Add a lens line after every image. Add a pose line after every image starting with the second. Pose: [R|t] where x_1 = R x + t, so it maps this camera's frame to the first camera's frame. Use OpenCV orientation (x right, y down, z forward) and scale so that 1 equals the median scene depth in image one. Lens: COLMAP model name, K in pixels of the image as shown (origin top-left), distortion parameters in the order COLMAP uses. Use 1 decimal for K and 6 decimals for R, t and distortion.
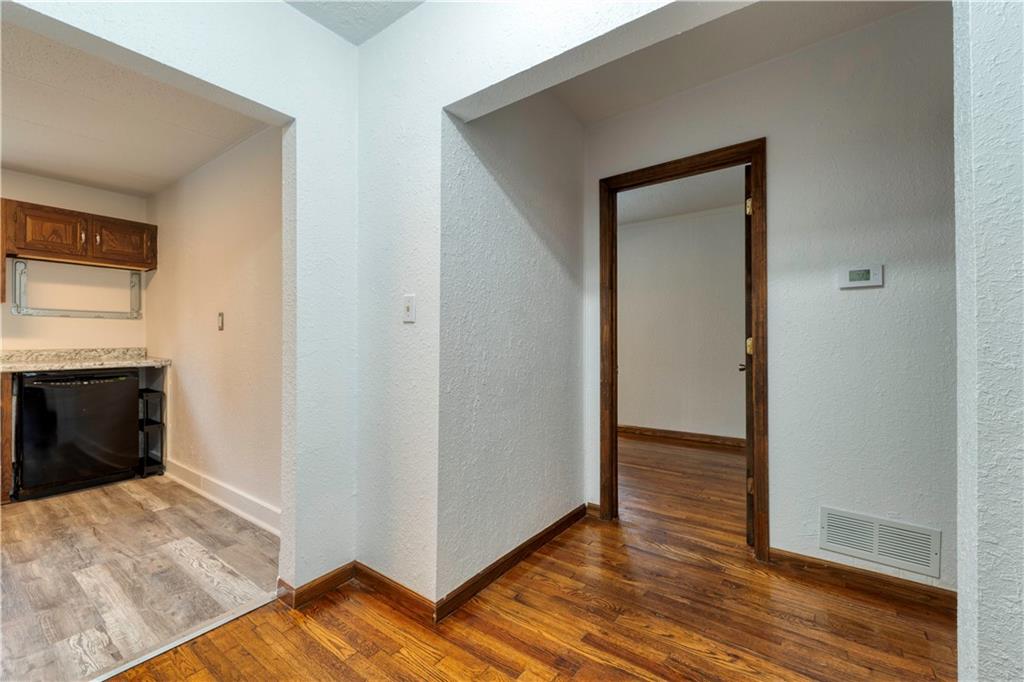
lens RADIAL K [[434.9, 0, 511.1], [0, 434.9, 337.3], [0, 0, 1]] dist [0.011558, 0.000801]
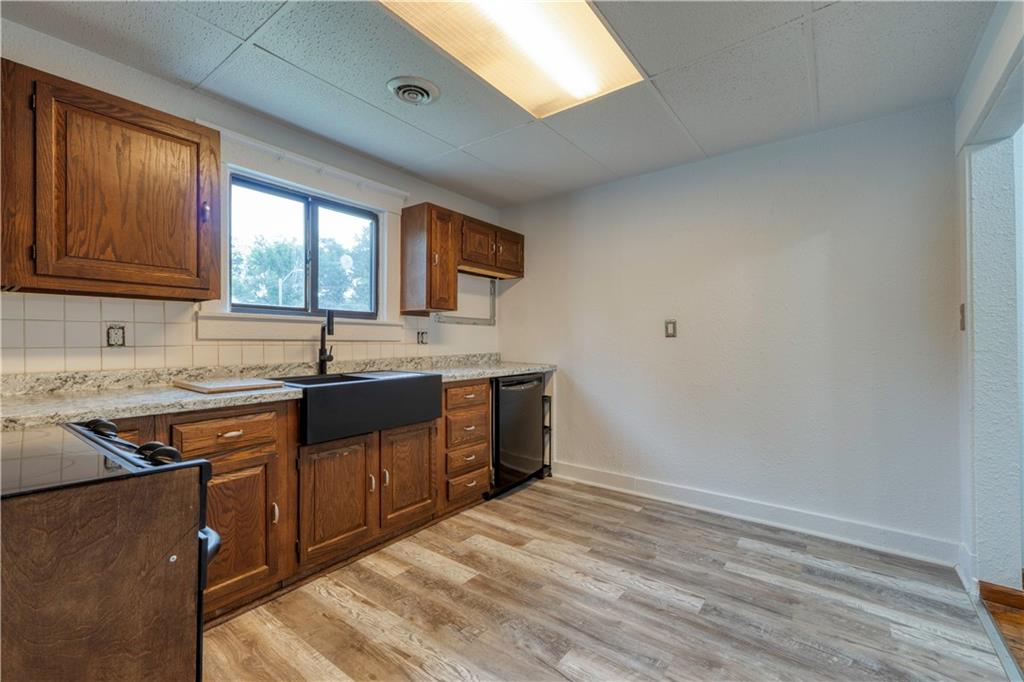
lens RADIAL K [[434.9, 0, 509.1], [0, 434.9, 343.7], [0, 0, 1]] dist [0.011558, 0.000801]
pose [[0.999951, 0.004560, -0.008802, -1.150212], [-0.004457, 0.999922, 0.011657, -0.015221], [0.008854, -0.011617, 0.999893, -0.039580]]
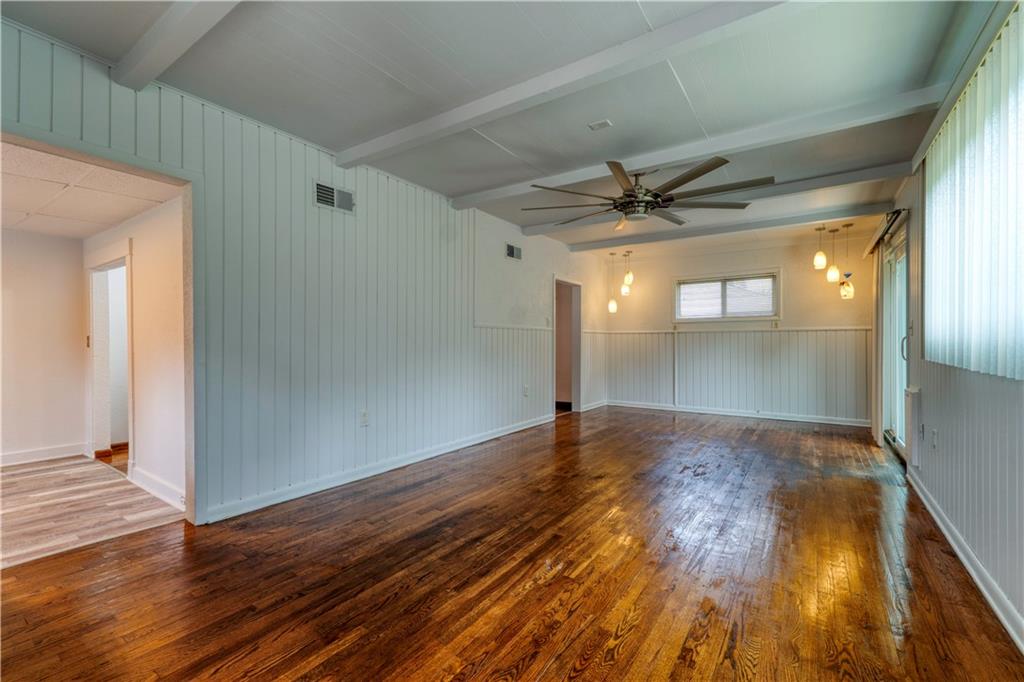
lens RADIAL K [[434.9, 0, 513.2], [0, 434.9, 343.6], [0, 0, 1]] dist [0.011558, 0.000801]
pose [[-0.033332, 0.007017, 0.999420, -2.209383], [-0.010687, 0.999916, -0.007377, -0.055425], [-0.999387, -0.010927, -0.033254, -0.924063]]
